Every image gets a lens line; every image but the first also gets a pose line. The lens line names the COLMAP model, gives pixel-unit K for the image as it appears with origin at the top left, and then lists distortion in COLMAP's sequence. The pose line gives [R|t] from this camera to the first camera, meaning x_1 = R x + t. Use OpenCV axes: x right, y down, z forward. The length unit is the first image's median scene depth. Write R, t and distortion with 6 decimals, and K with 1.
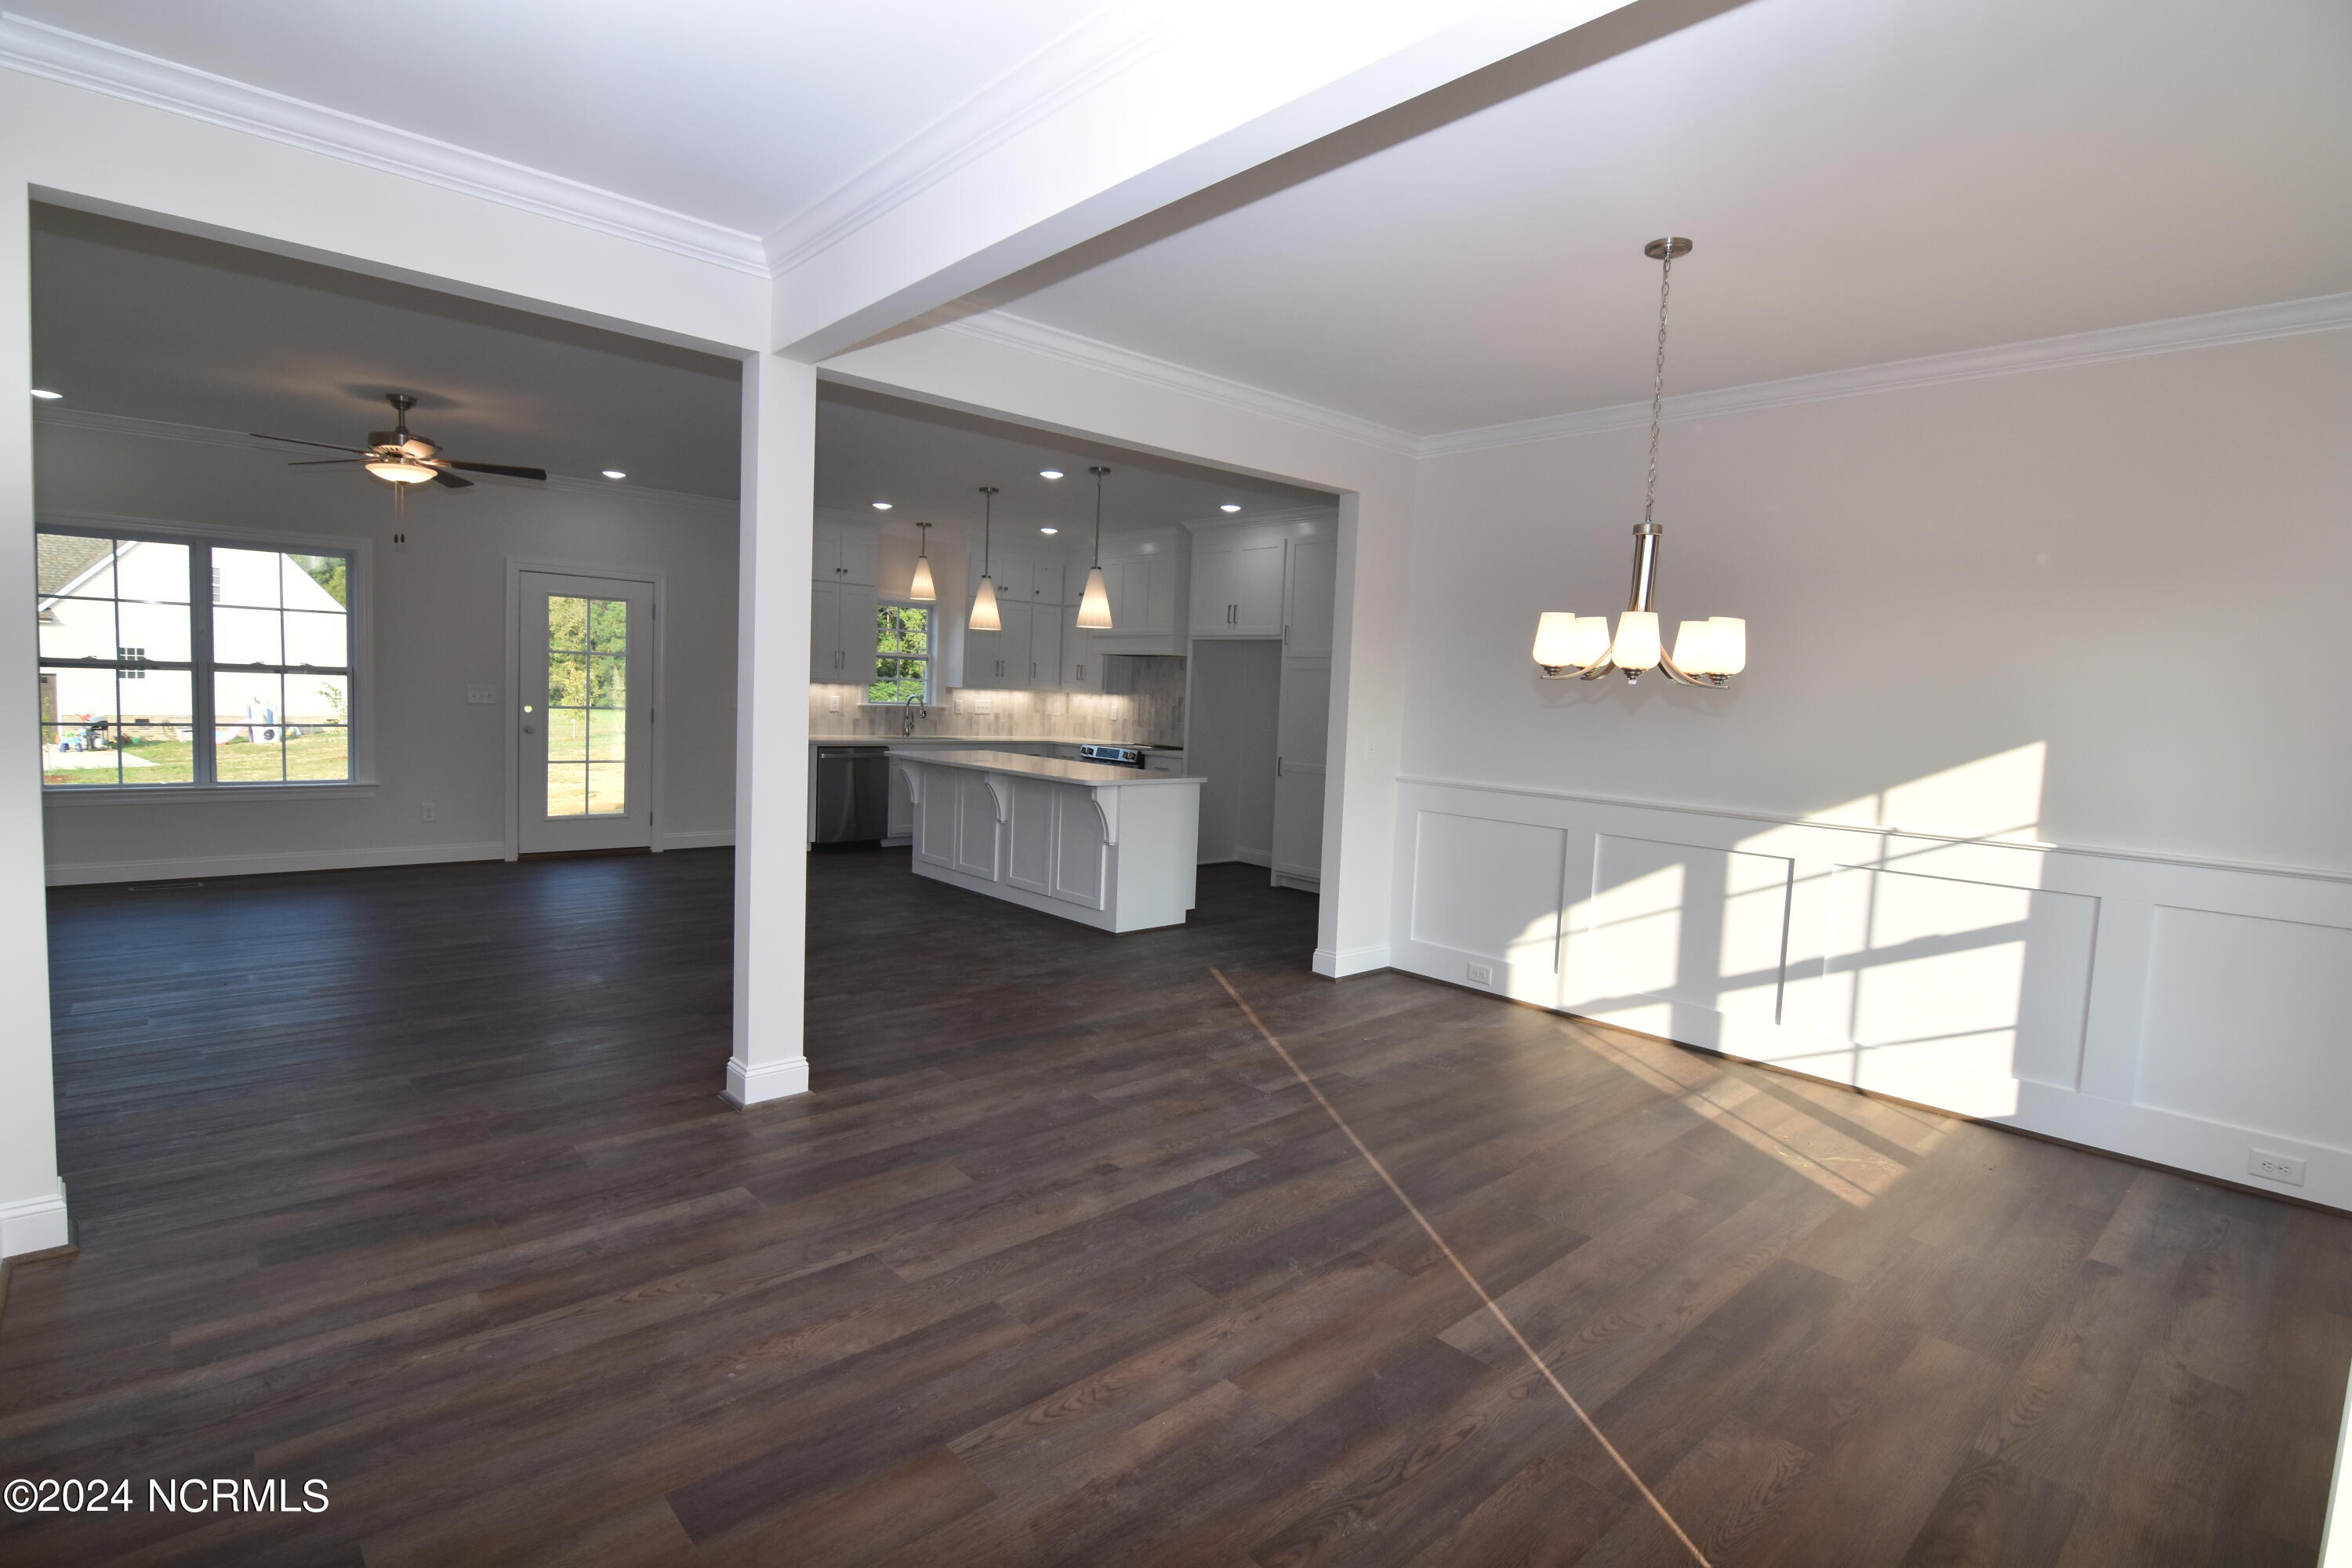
lens RADIAL K [[1127.3, 0, 1180.0], [0, 1127.3, 770.9], [0, 0, 1]] dist [-0.011570, -0.006332]
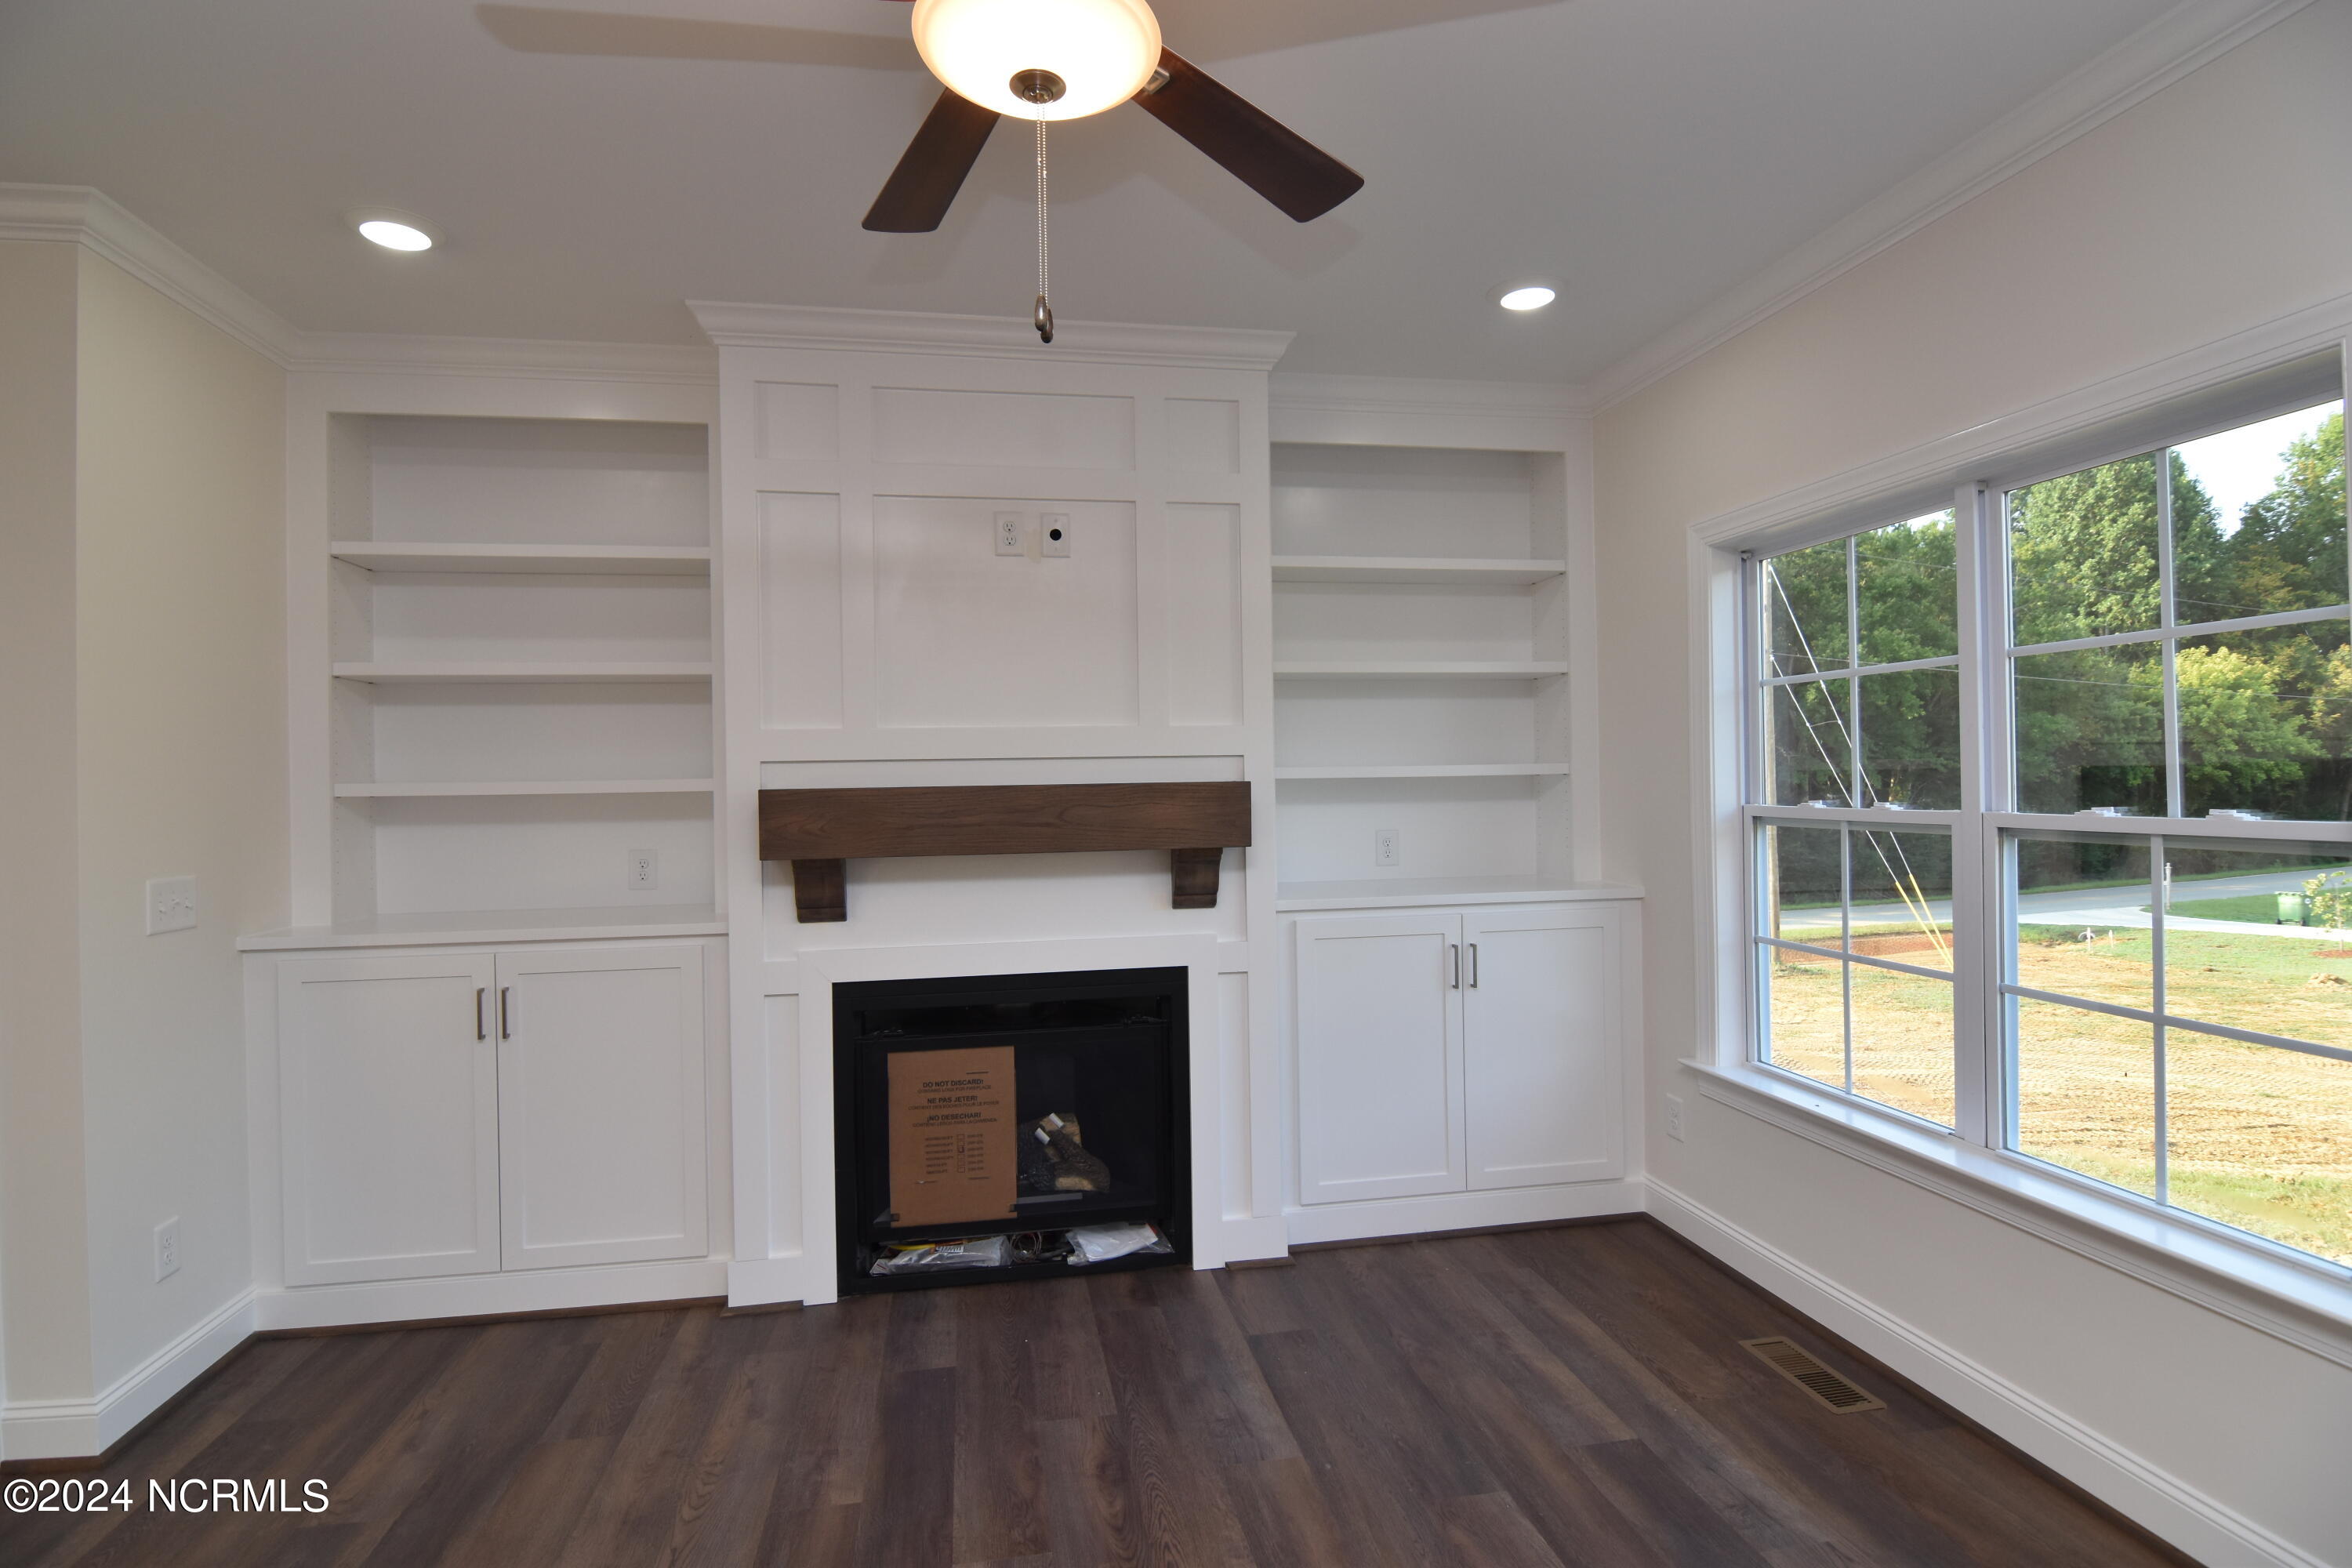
lens RADIAL K [[1127.3, 0, 1158.7], [0, 1127.3, 779.7], [0, 0, 1]] dist [-0.011570, -0.006332]
pose [[-0.545845, -0.032849, -0.837242, -0.344332], [-0.068640, 0.997626, 0.005609, -0.073924], [0.835070, 0.060530, -0.546804, 0.788541]]
